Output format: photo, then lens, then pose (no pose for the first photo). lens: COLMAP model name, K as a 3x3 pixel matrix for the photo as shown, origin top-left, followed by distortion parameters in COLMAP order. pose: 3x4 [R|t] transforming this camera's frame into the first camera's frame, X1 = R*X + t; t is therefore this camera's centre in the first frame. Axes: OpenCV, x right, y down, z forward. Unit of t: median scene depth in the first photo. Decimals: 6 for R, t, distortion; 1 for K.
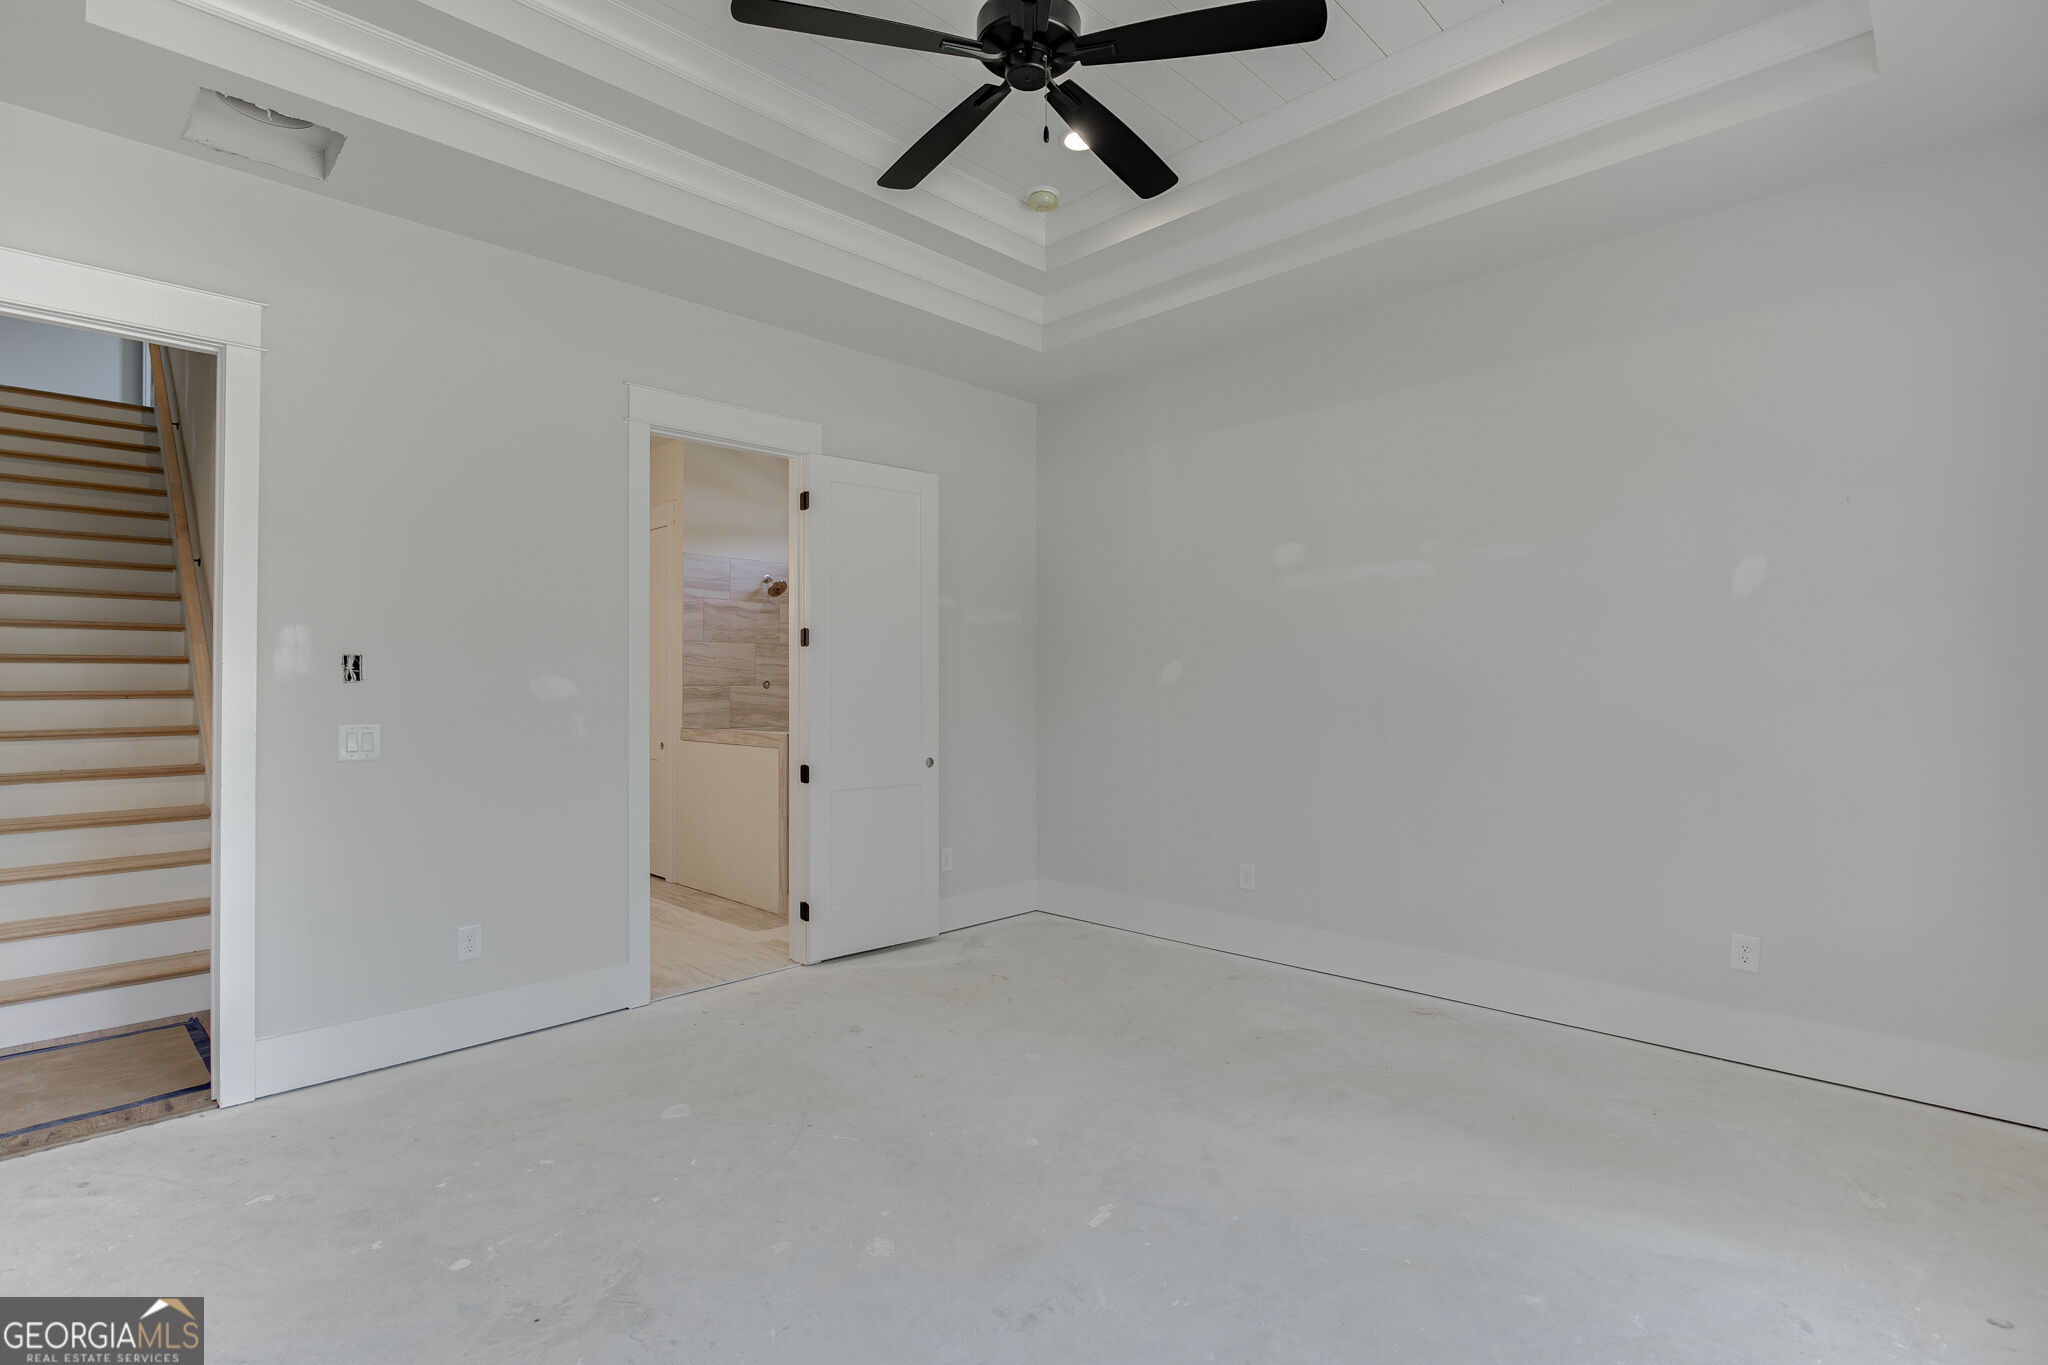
lens RADIAL K [[972.2, 0, 1021.1], [0, 972.2, 679.3], [0, 0, 1]] dist [-0.012824, -0.000270]
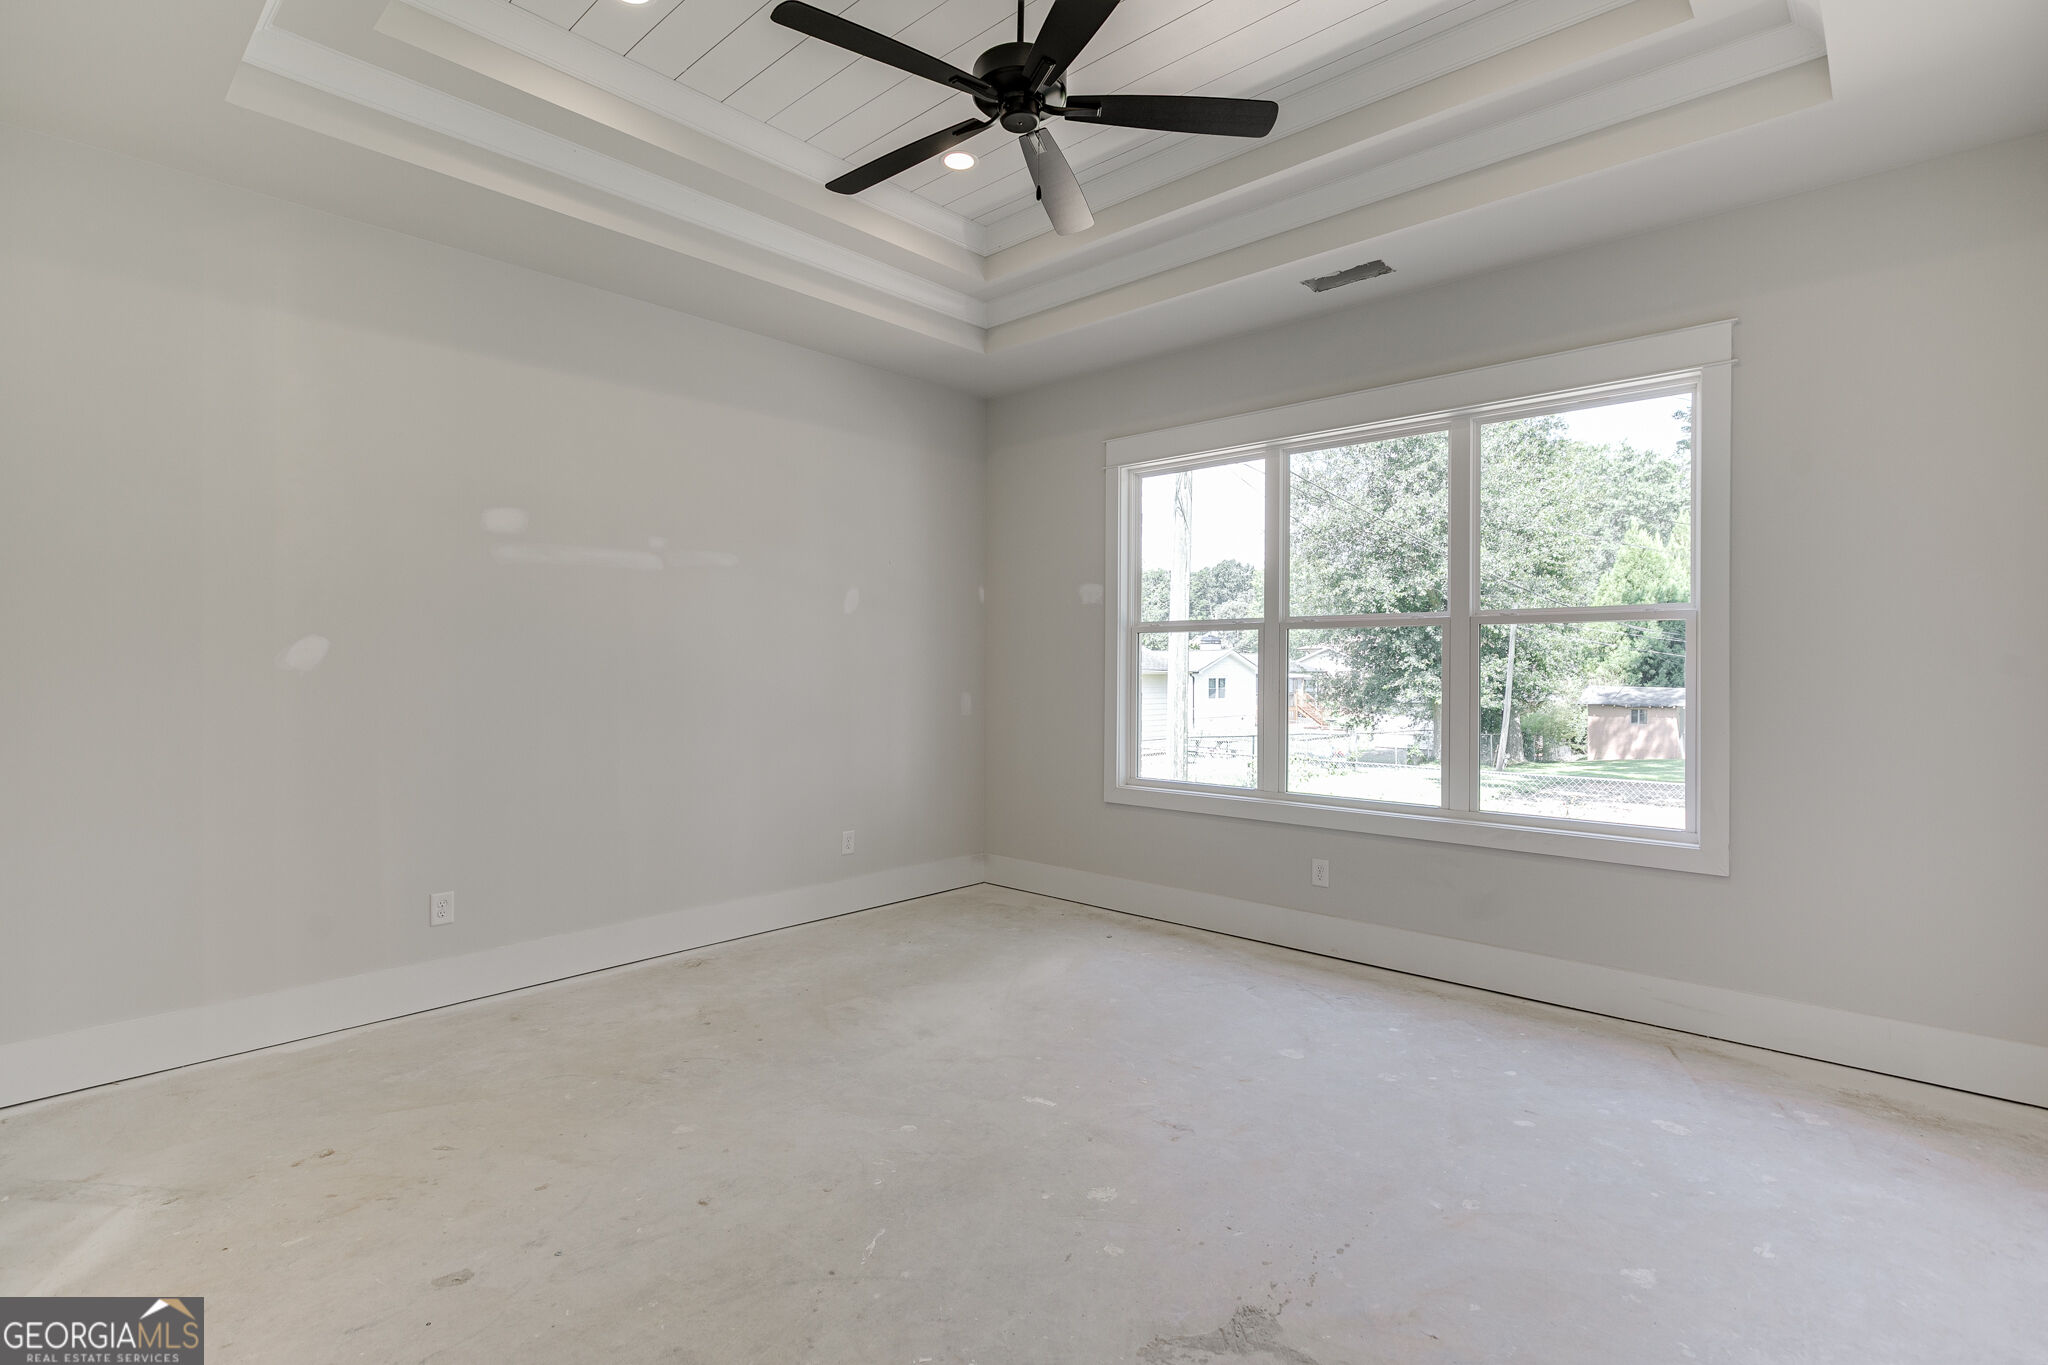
lens RADIAL K [[972.2, 0, 1023.4], [0, 972.2, 675.6], [0, 0, 1]] dist [-0.012824, -0.000270]
pose [[-0.032405, -0.004867, 0.999463, -0.808433], [-0.003983, 0.999981, 0.004740, 0.005657], [-0.999467, -0.003827, -0.032424, 0.750617]]
